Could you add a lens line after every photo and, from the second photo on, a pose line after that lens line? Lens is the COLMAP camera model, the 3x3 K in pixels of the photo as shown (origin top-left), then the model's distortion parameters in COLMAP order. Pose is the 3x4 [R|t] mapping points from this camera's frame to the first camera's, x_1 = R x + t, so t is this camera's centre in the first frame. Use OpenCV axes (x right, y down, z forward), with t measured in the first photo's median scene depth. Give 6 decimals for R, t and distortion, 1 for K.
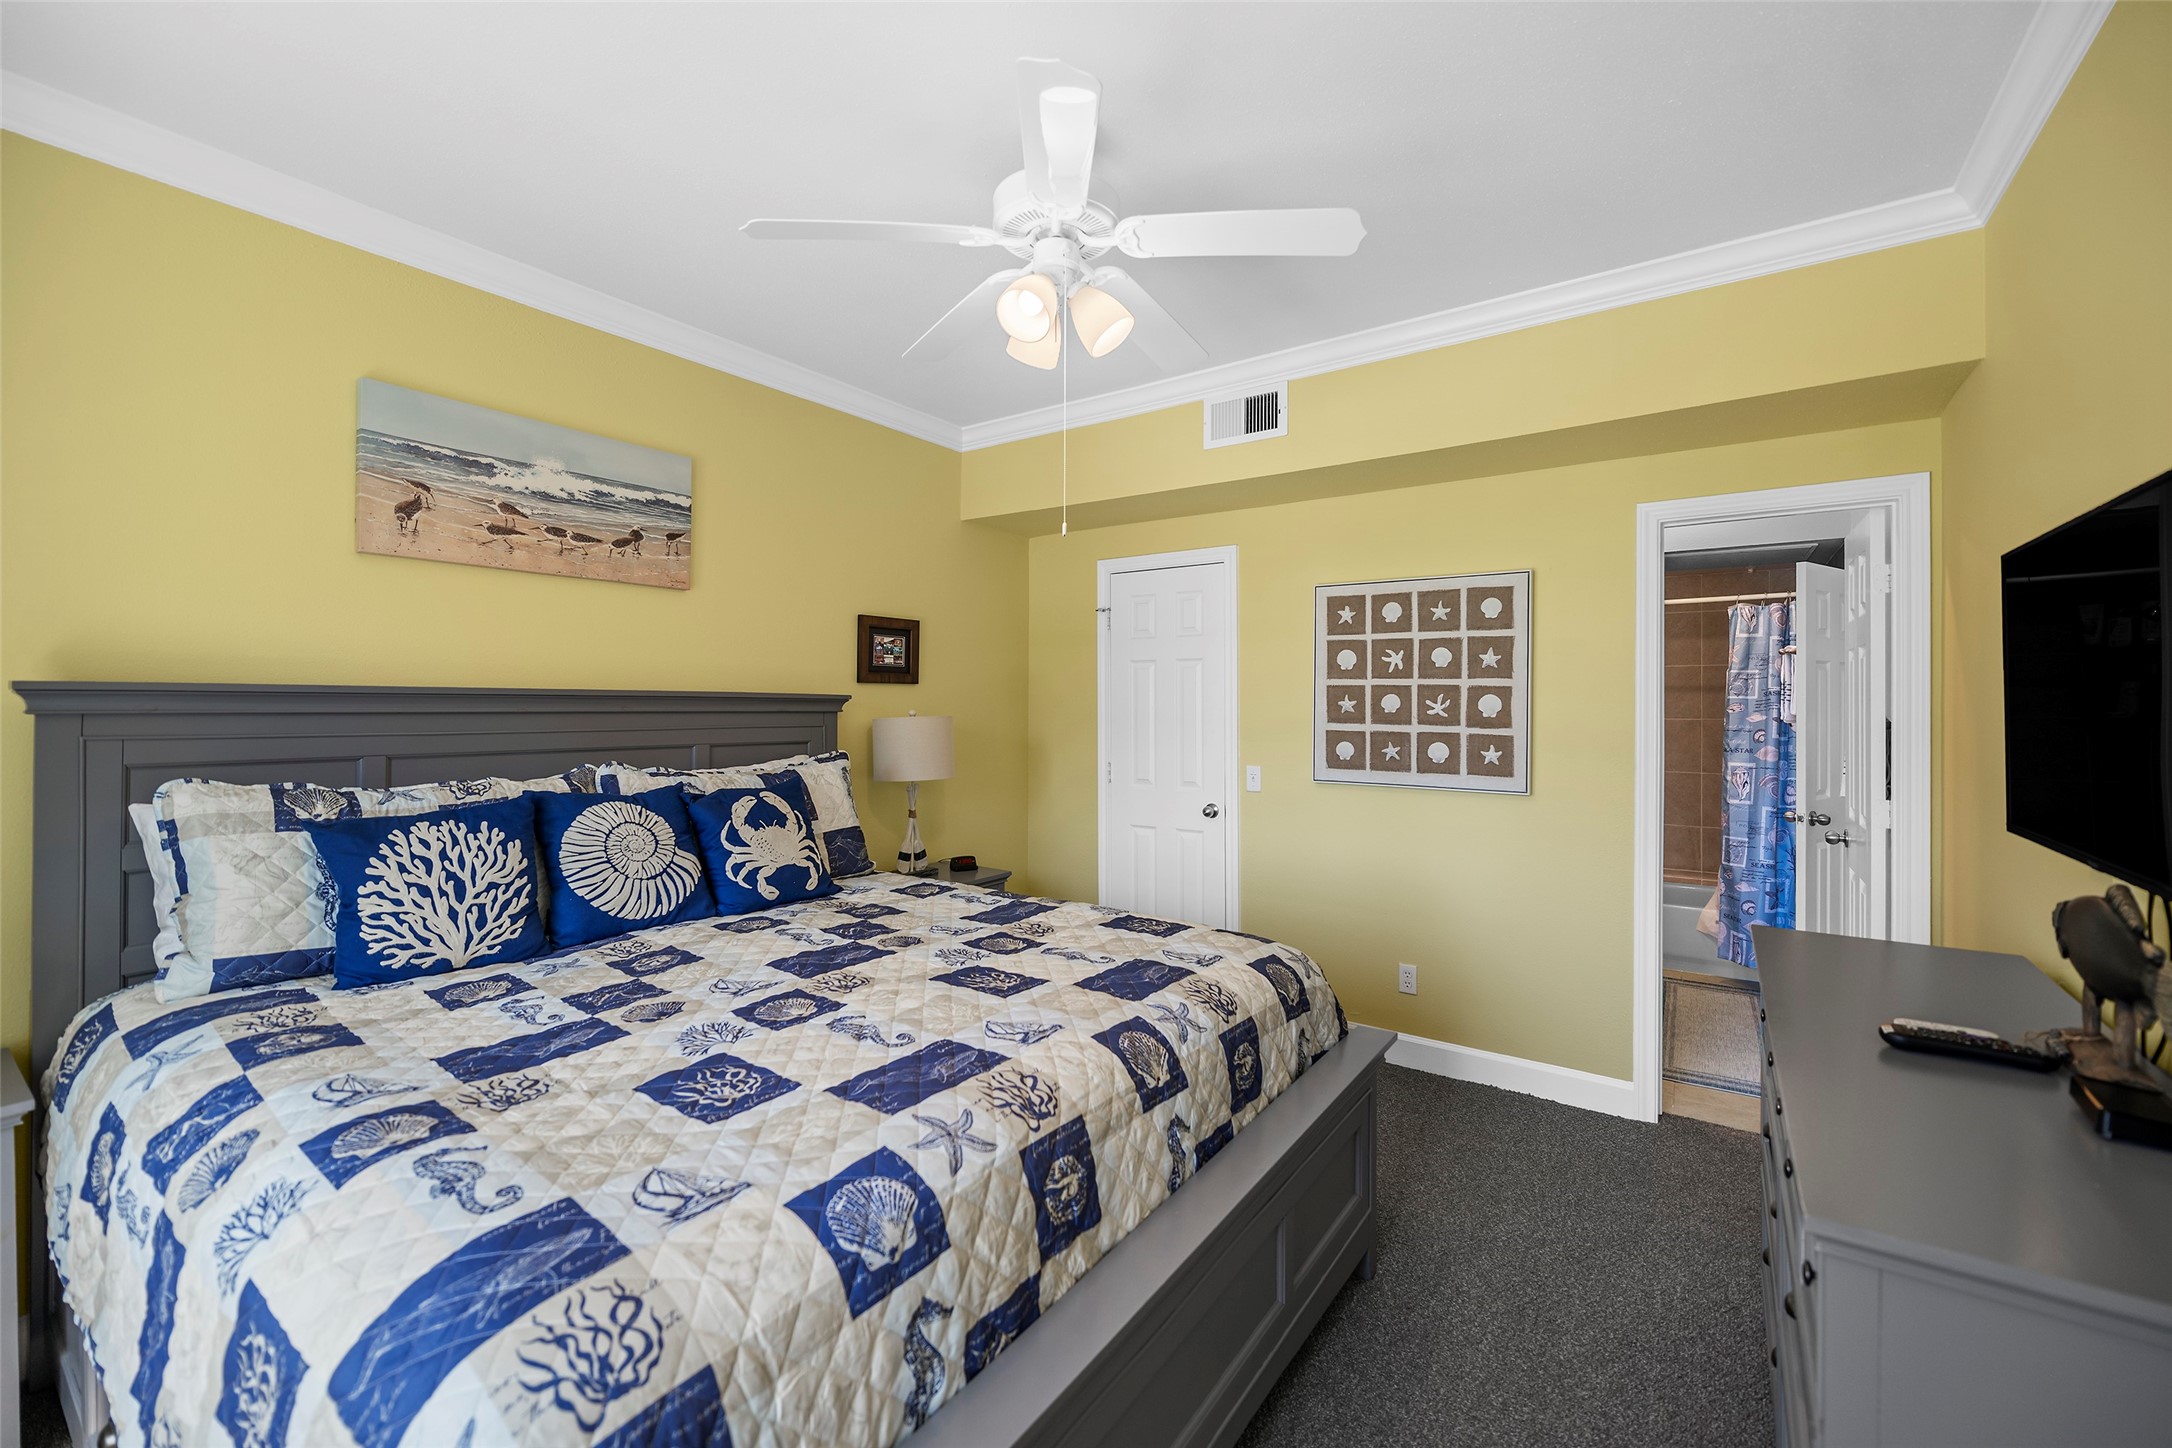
lens RADIAL K [[883.6, 0, 1111.5], [0, 883.6, 696.7], [0, 0, 1]] dist [-0.010892, -0.000866]
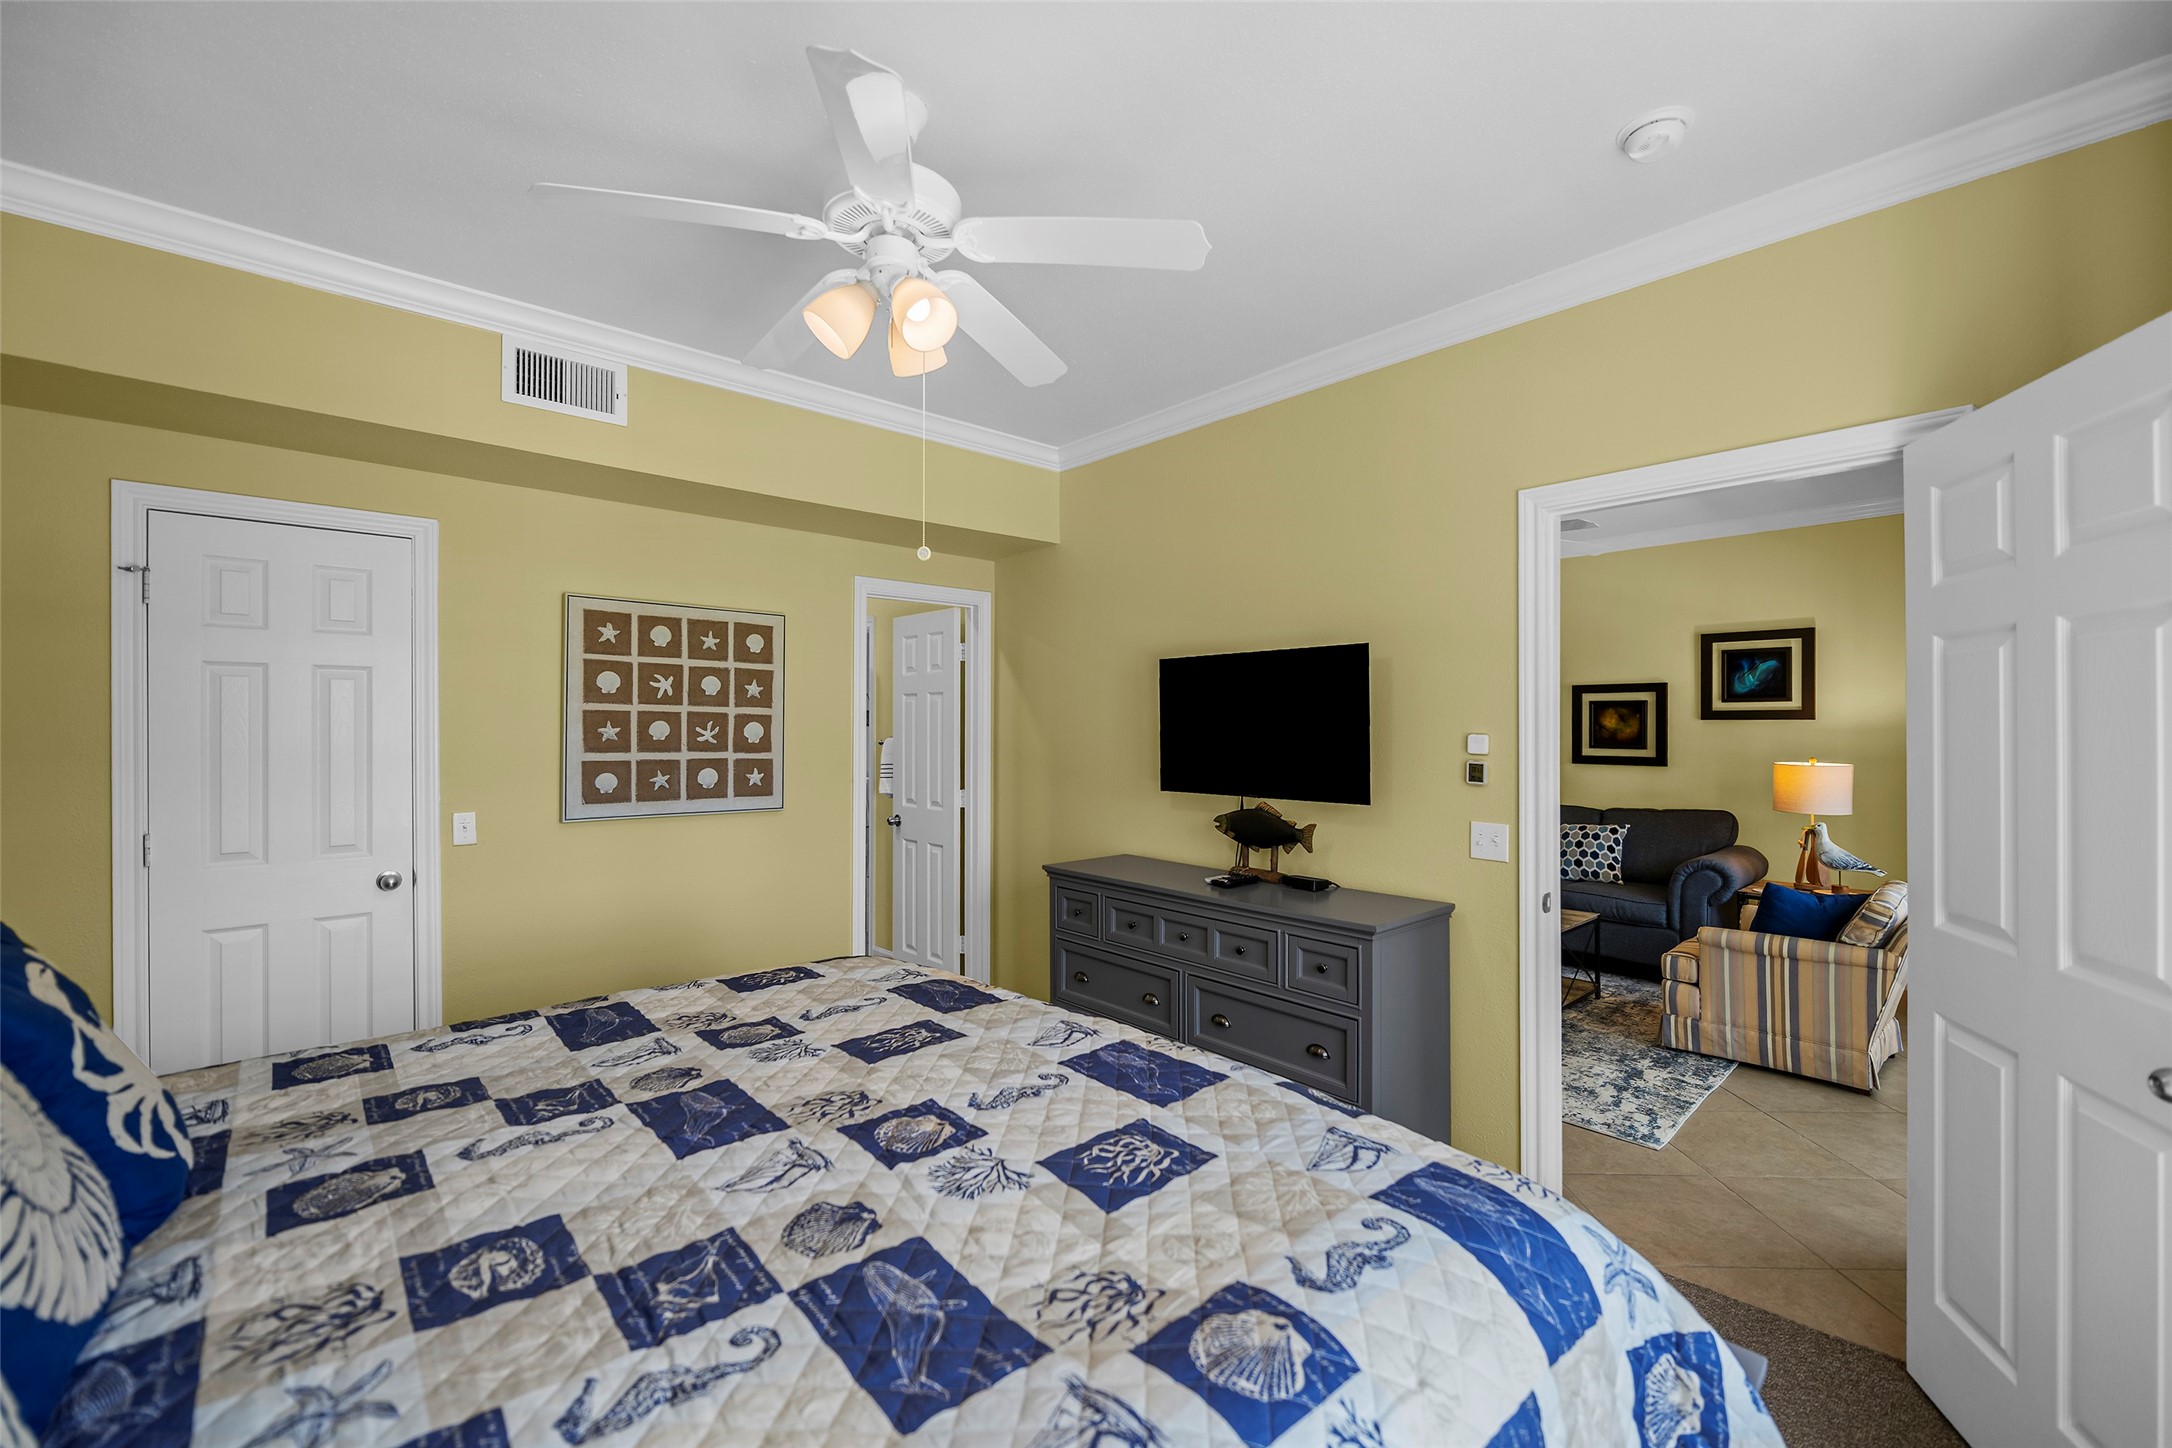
lens RADIAL K [[883.6, 0, 1088.5], [0, 883.6, 731.3], [0, 0, 1]] dist [-0.010892, -0.000866]
pose [[0.230853, -0.004593, 0.972978, -0.528170], [-0.007347, 0.999952, 0.006463, -0.001194], [-0.972961, -0.008640, 0.230808, 0.330118]]
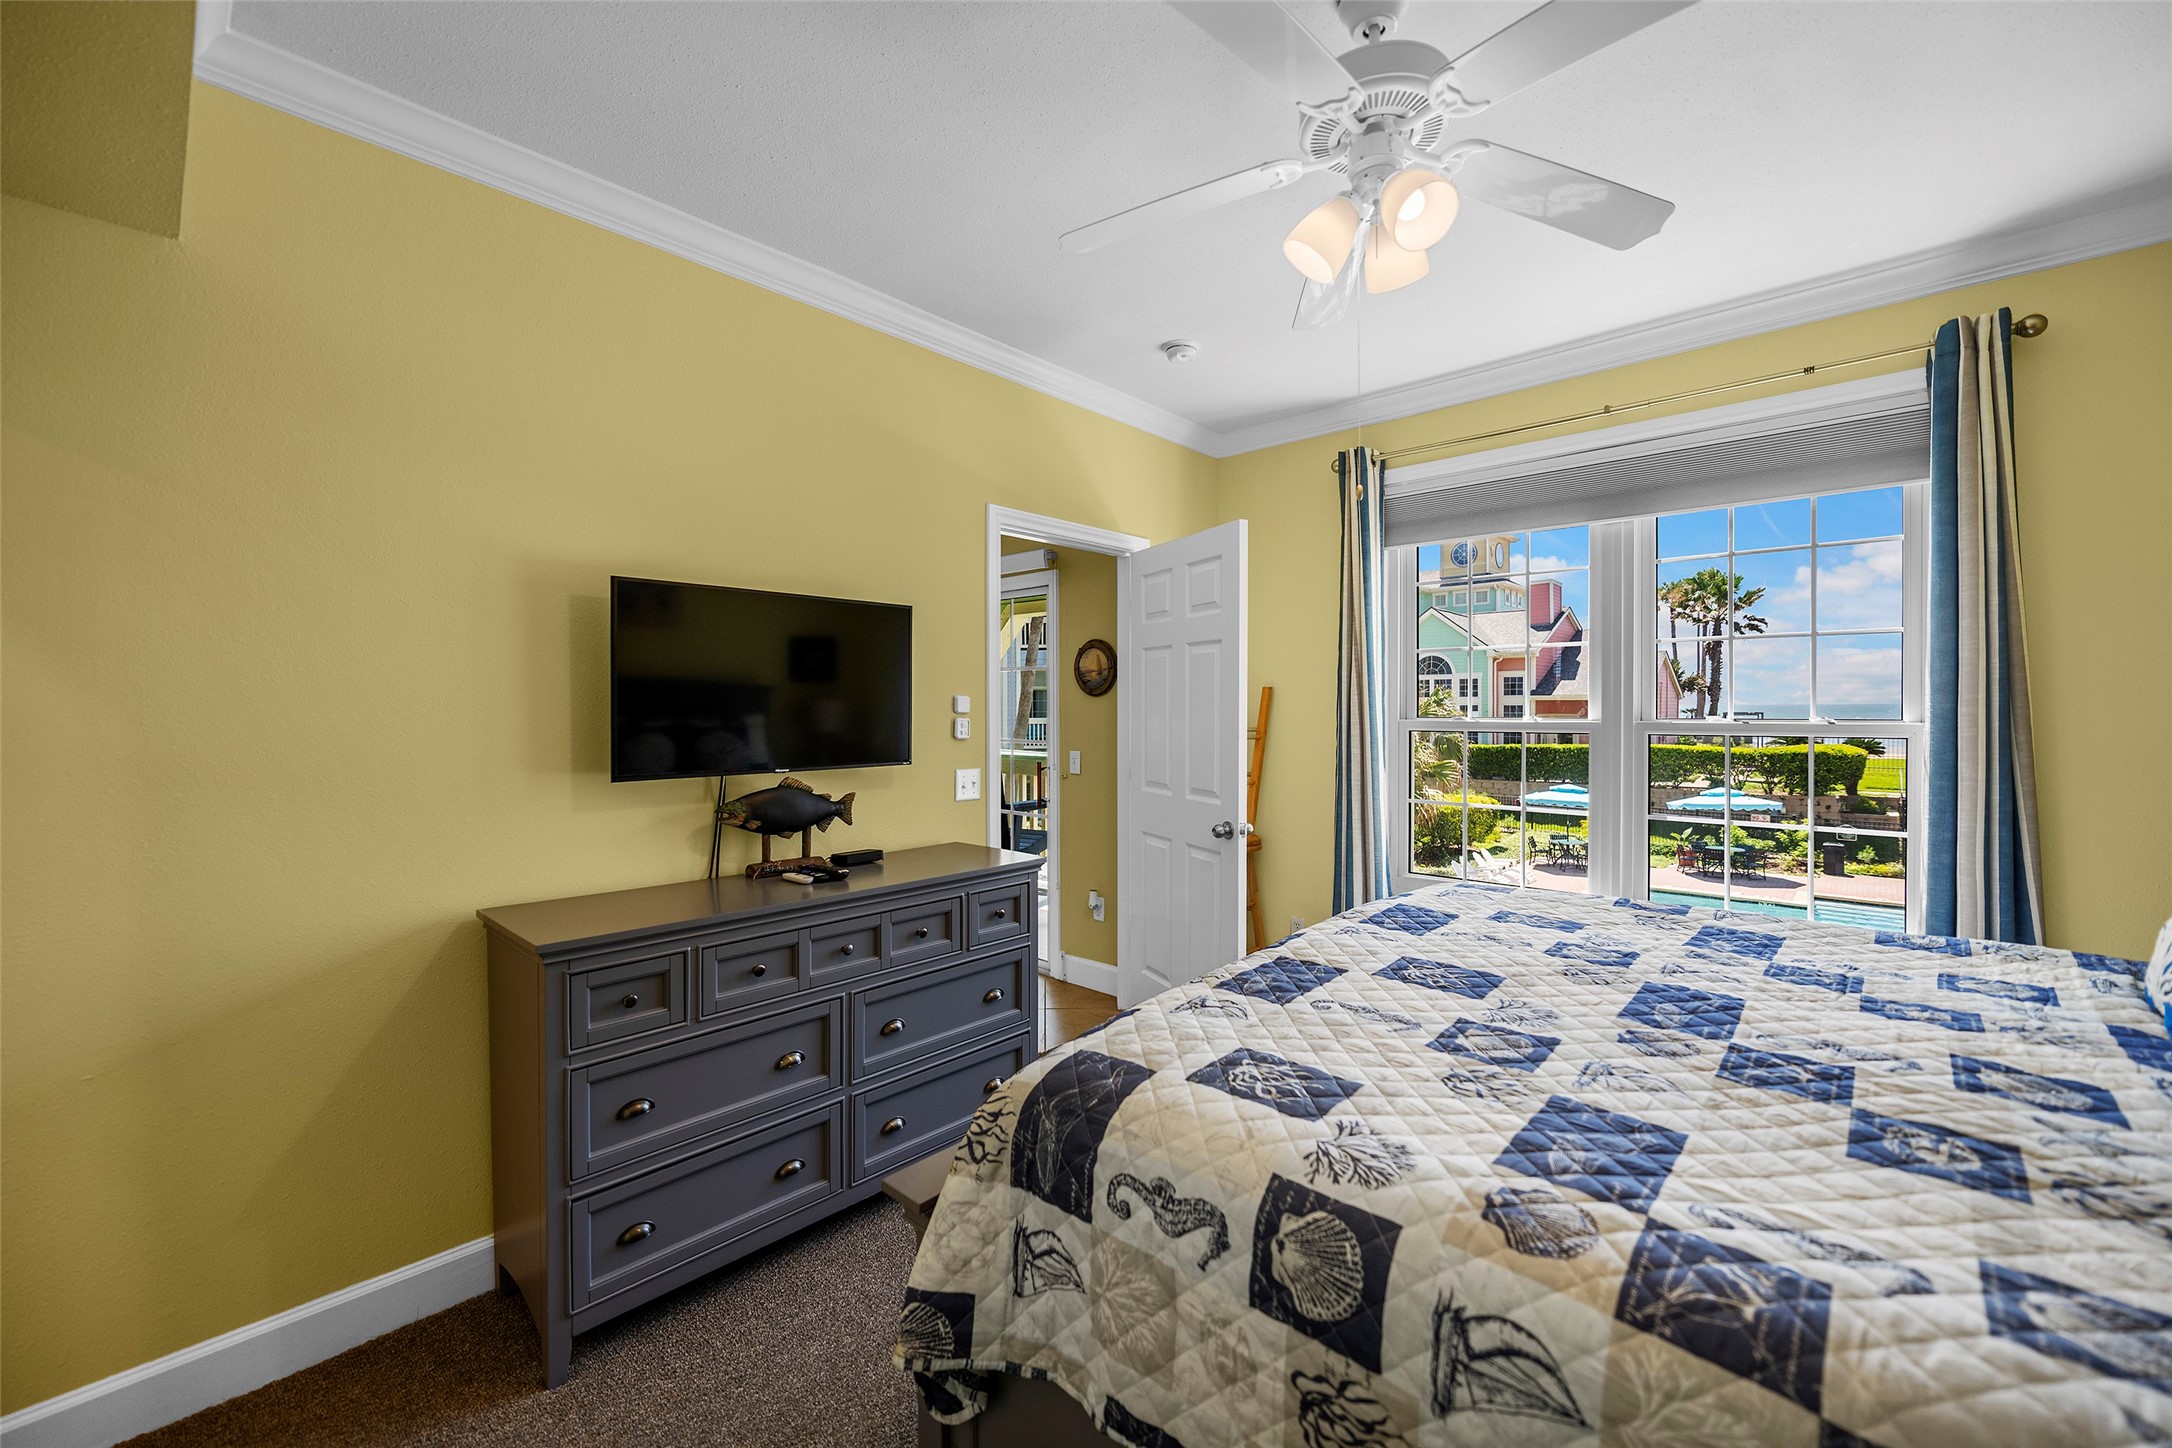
lens RADIAL K [[883.6, 0, 1134.1], [0, 883.6, 707.5], [0, 0, 1]] dist [-0.010892, -0.000866]
pose [[-0.993632, 0.005895, 0.112518, -0.060811], [0.005002, 0.999954, -0.008218, 0.023856], [-0.112561, -0.007603, -0.993616, 0.909970]]
